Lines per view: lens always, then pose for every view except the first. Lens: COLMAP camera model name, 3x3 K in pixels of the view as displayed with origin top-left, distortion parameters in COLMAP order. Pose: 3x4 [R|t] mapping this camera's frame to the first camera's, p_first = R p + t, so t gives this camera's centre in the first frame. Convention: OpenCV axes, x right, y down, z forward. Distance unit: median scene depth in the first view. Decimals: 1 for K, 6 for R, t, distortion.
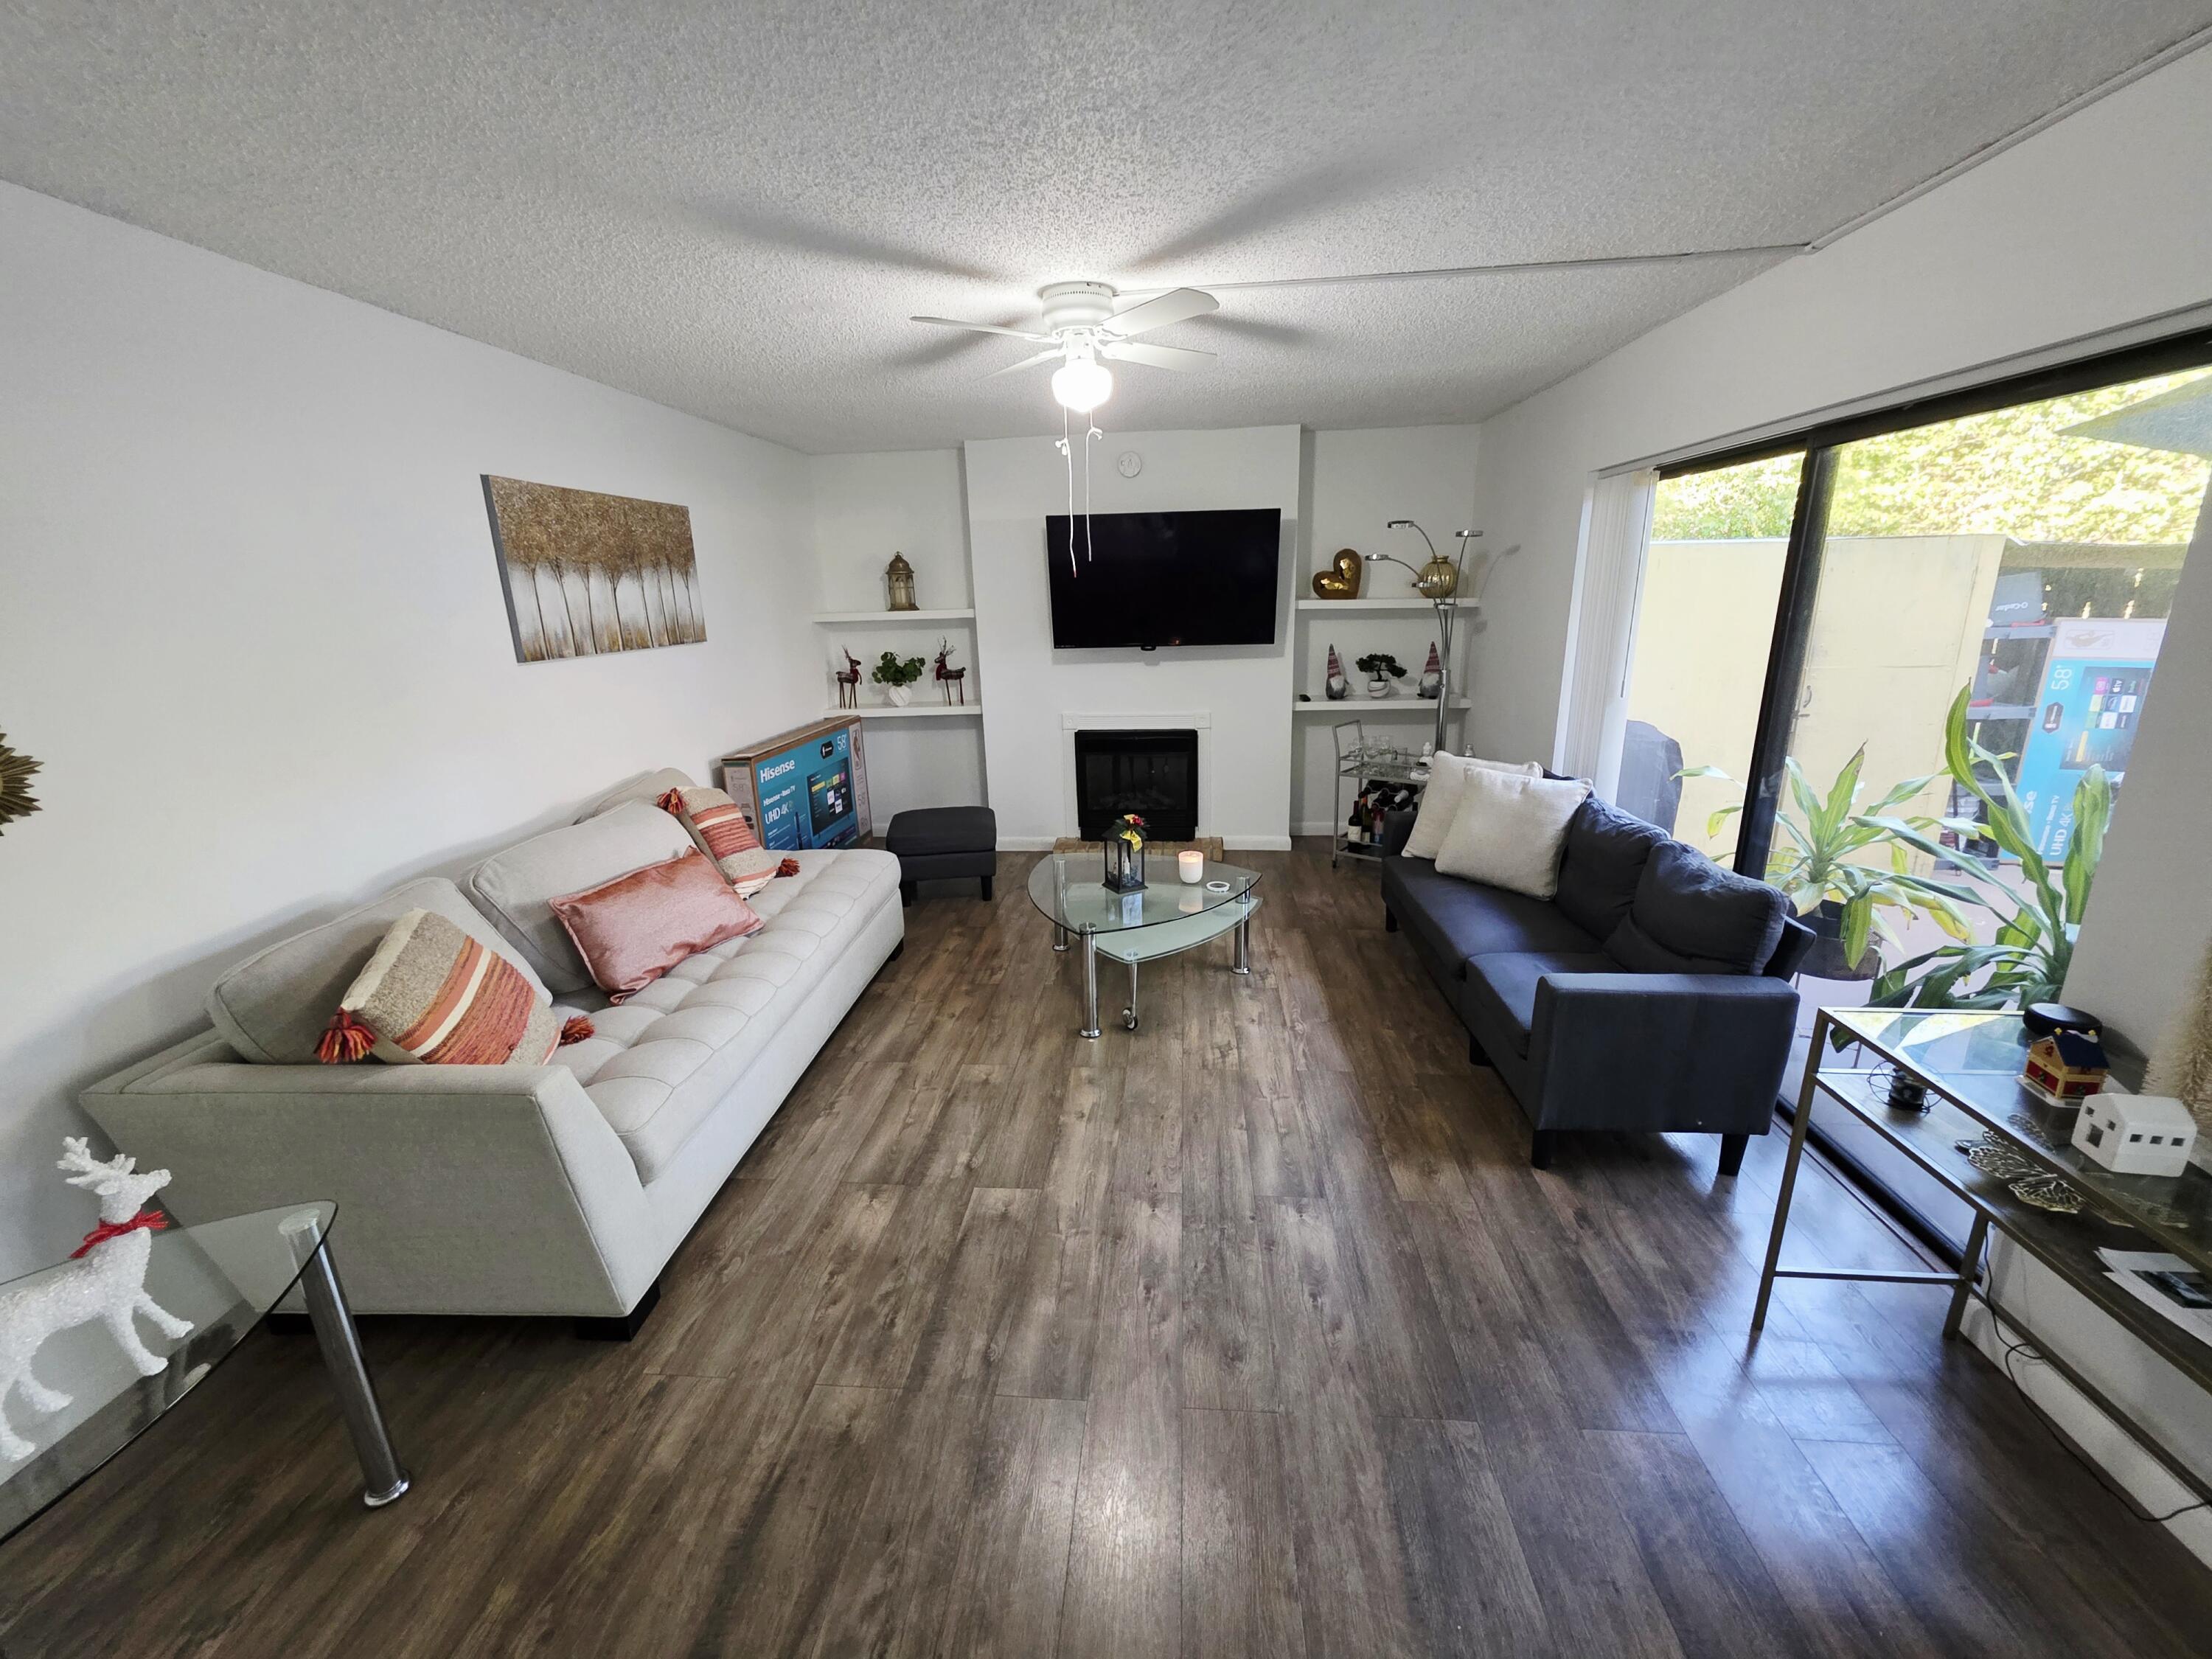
lens RADIAL K [[885.8, 0, 1106.0], [0, 885.8, 829.5], [0, 0, 1]] dist [0.000408, -0.000260]
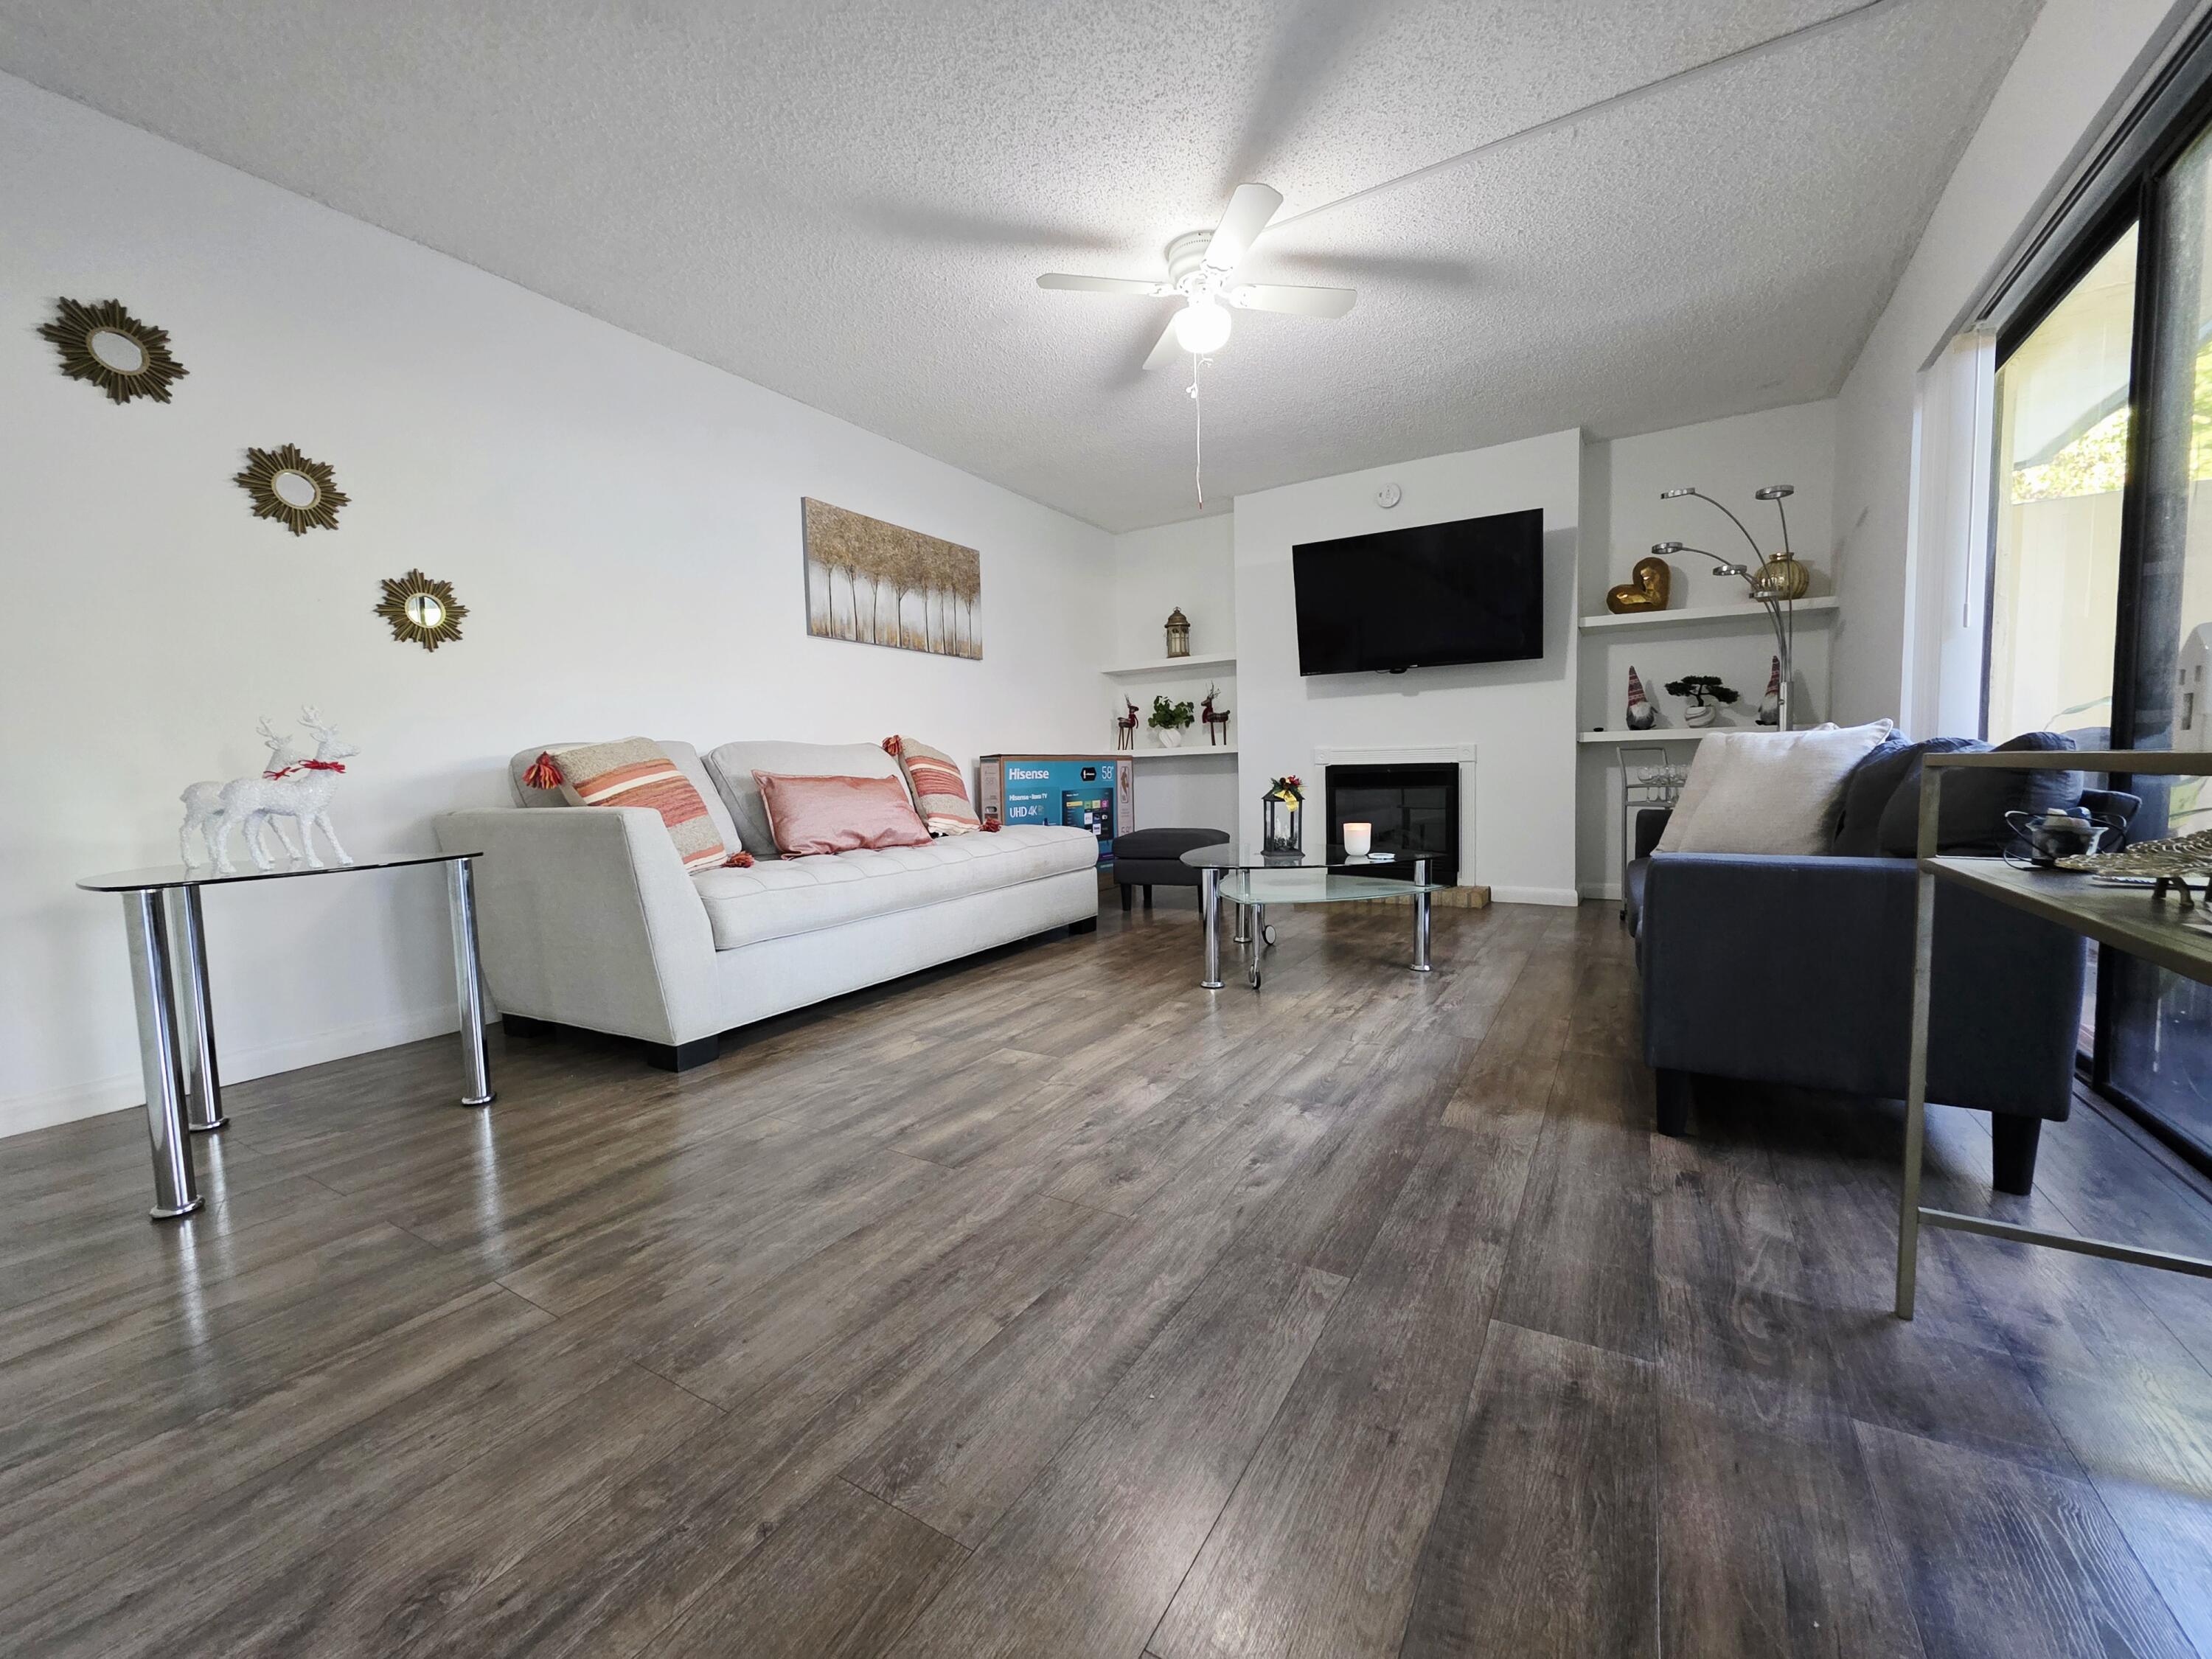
lens RADIAL K [[885.8, 0, 1106.0], [0, 885.8, 829.5], [0, 0, 1]] dist [0.000408, -0.000260]
pose [[0.895367, 0.034044, -0.444026, 0.286495], [-0.117852, 0.979639, -0.162536, 0.226346], [0.429452, 0.197859, 0.881149, 0.083575]]
